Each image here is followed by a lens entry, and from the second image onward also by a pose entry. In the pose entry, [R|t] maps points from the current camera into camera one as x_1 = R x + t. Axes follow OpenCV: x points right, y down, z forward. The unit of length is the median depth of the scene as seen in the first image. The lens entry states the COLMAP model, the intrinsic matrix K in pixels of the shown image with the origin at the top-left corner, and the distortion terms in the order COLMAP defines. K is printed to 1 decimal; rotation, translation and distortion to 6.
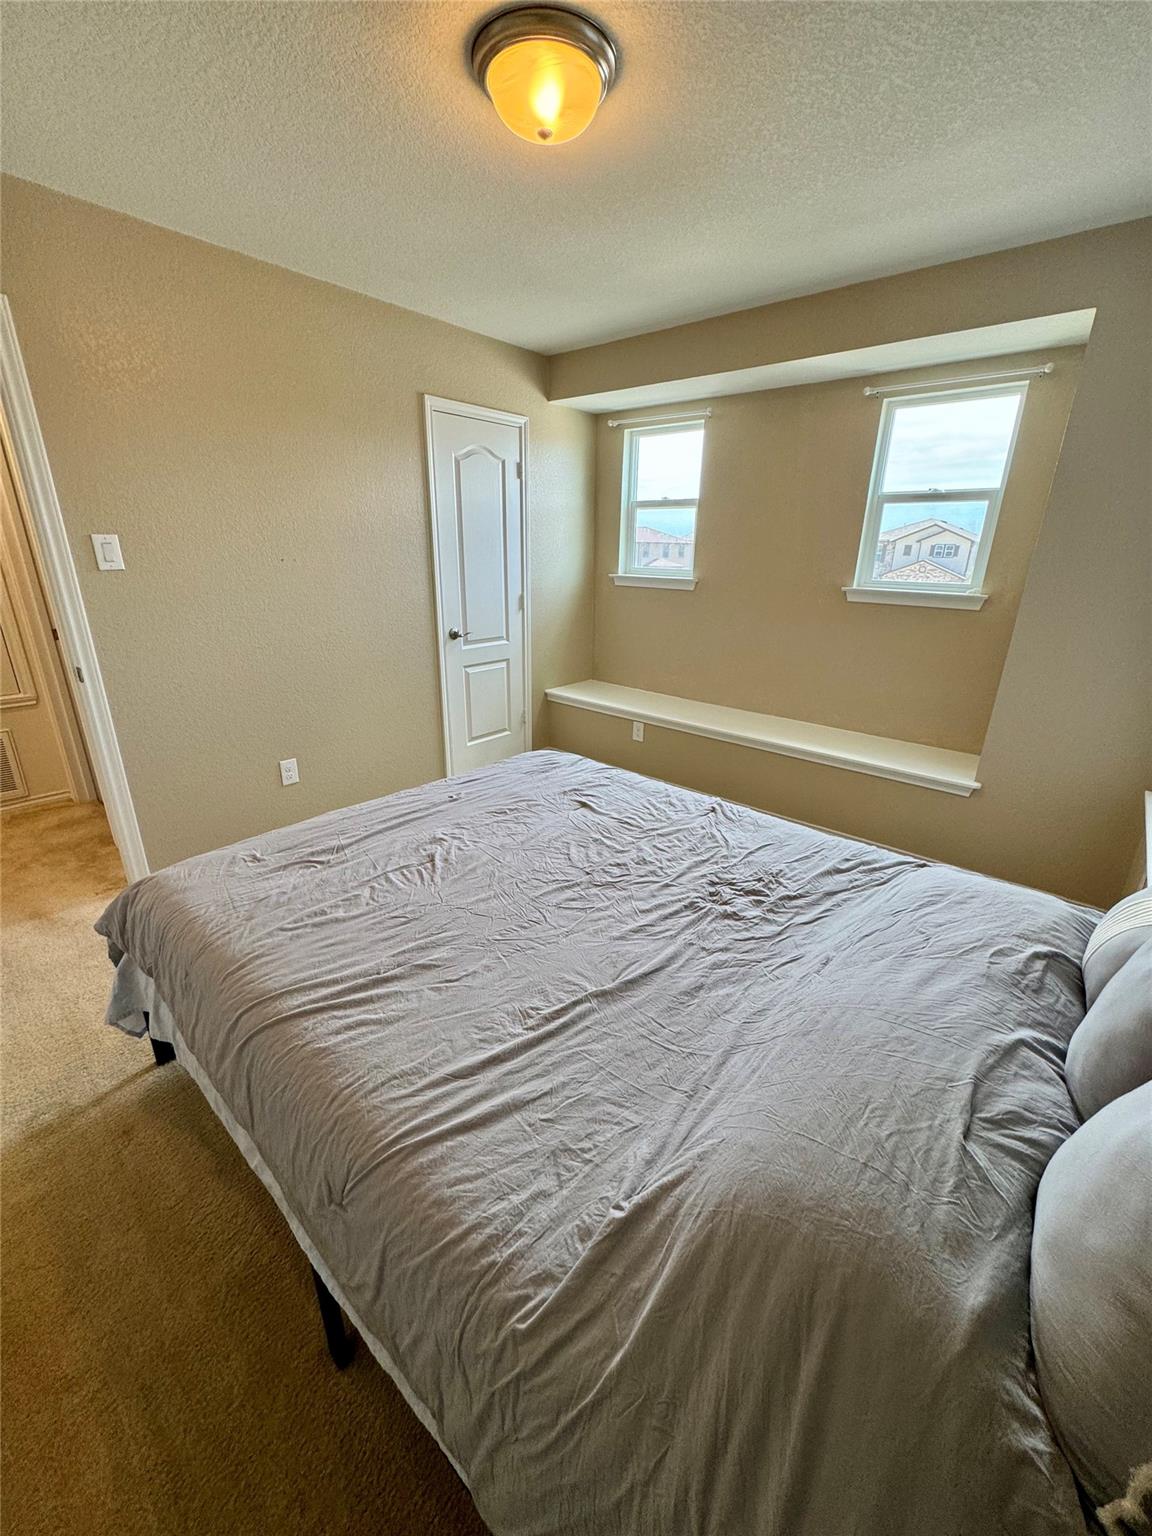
lens RADIAL K [[611.1, 0, 576.0], [0, 611.1, 768.0], [0, 0, 1]] dist [-0.000594, 0.000029]
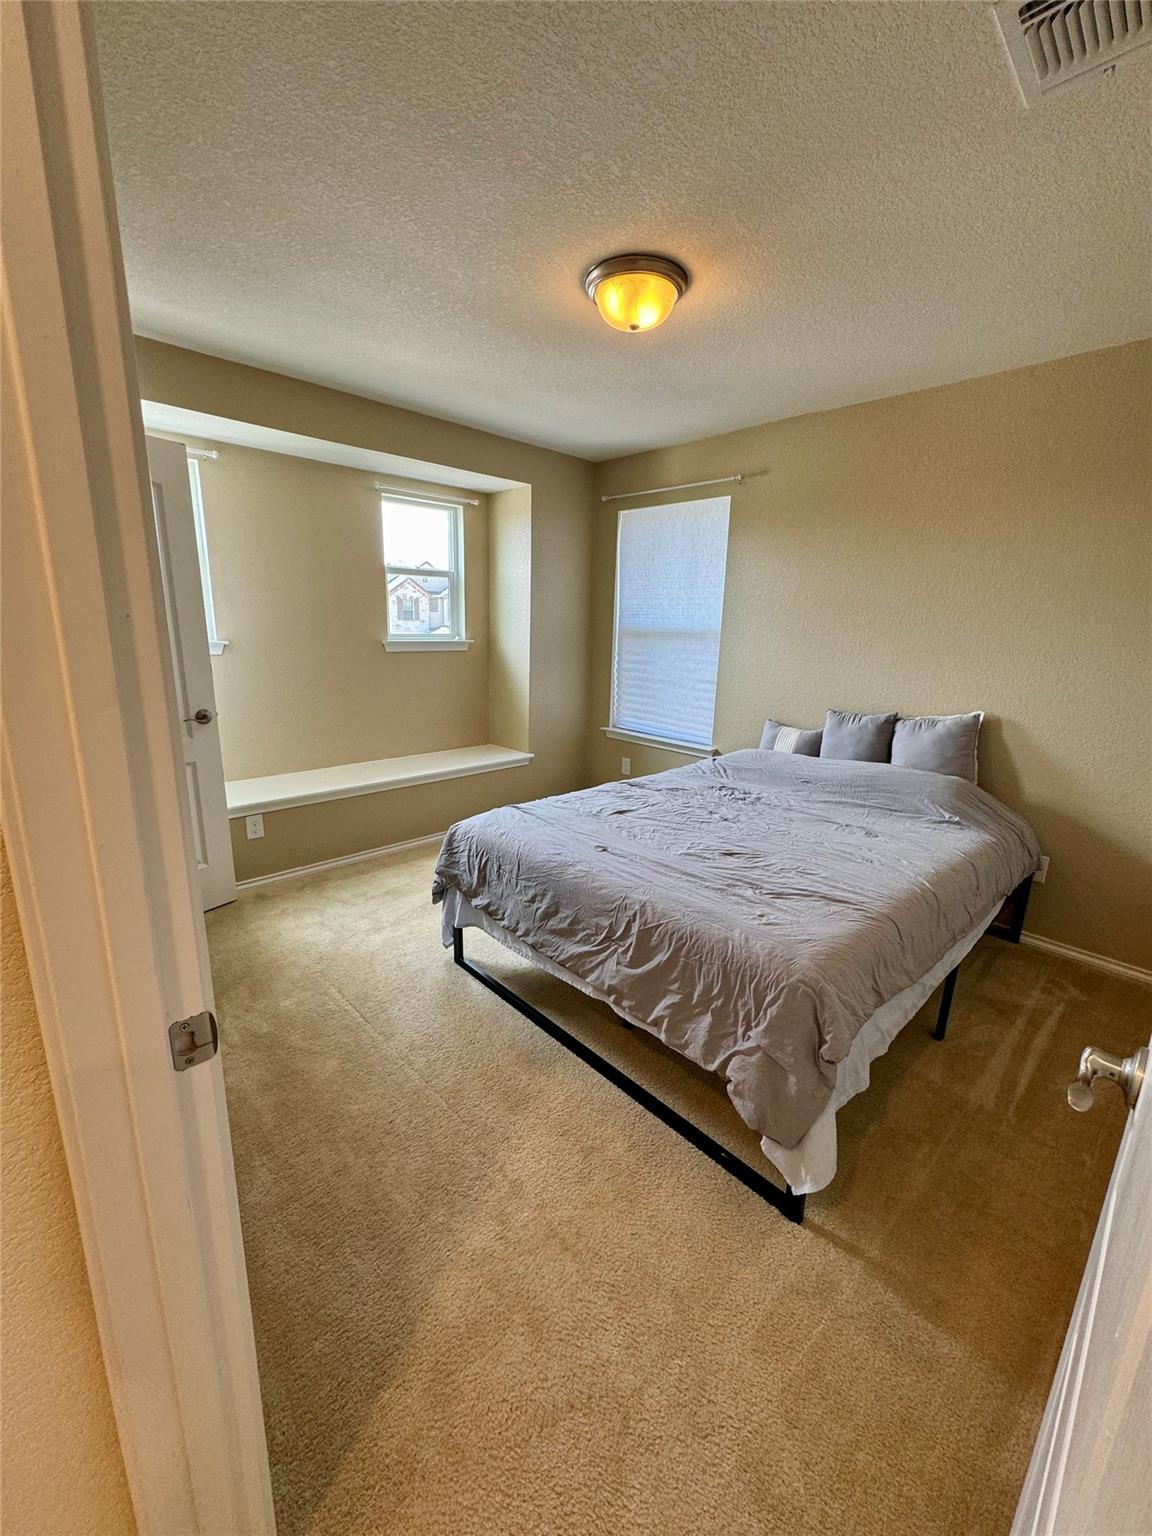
lens RADIAL K [[613.4, 0, 576.0], [0, 613.4, 768.0], [0, 0, 1]] dist [-0.000512, 0.000260]
pose [[0.101372, -0.254531, 0.961737, -0.830669], [0.308764, 0.927028, 0.212800, -0.230139], [-0.945721, 0.275378, 0.172565, 0.572500]]
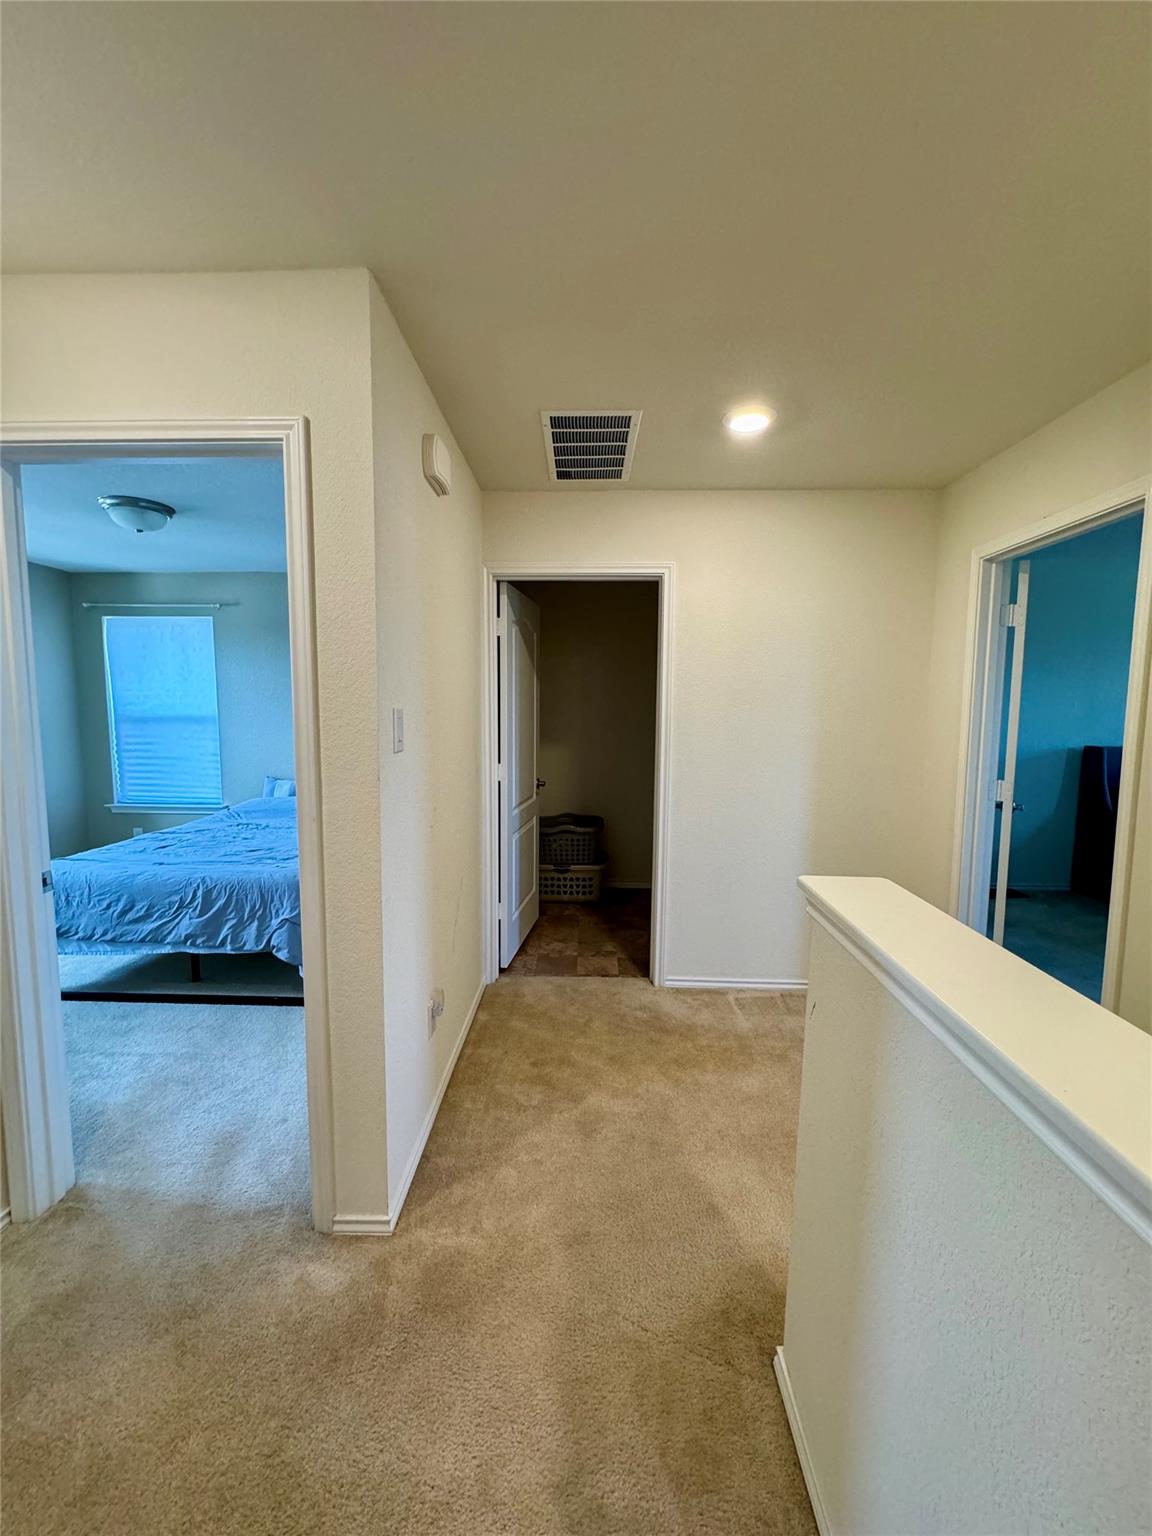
lens RADIAL K [[611.1, 0, 576.0], [0, 611.1, 768.0], [0, 0, 1]] dist [-0.000594, 0.000029]
pose [[-0.628058, -0.106178, 0.770889, -1.424966], [0.238011, 0.916961, 0.320210, -0.300271], [-0.740874, 0.384590, -0.550633, 0.680767]]
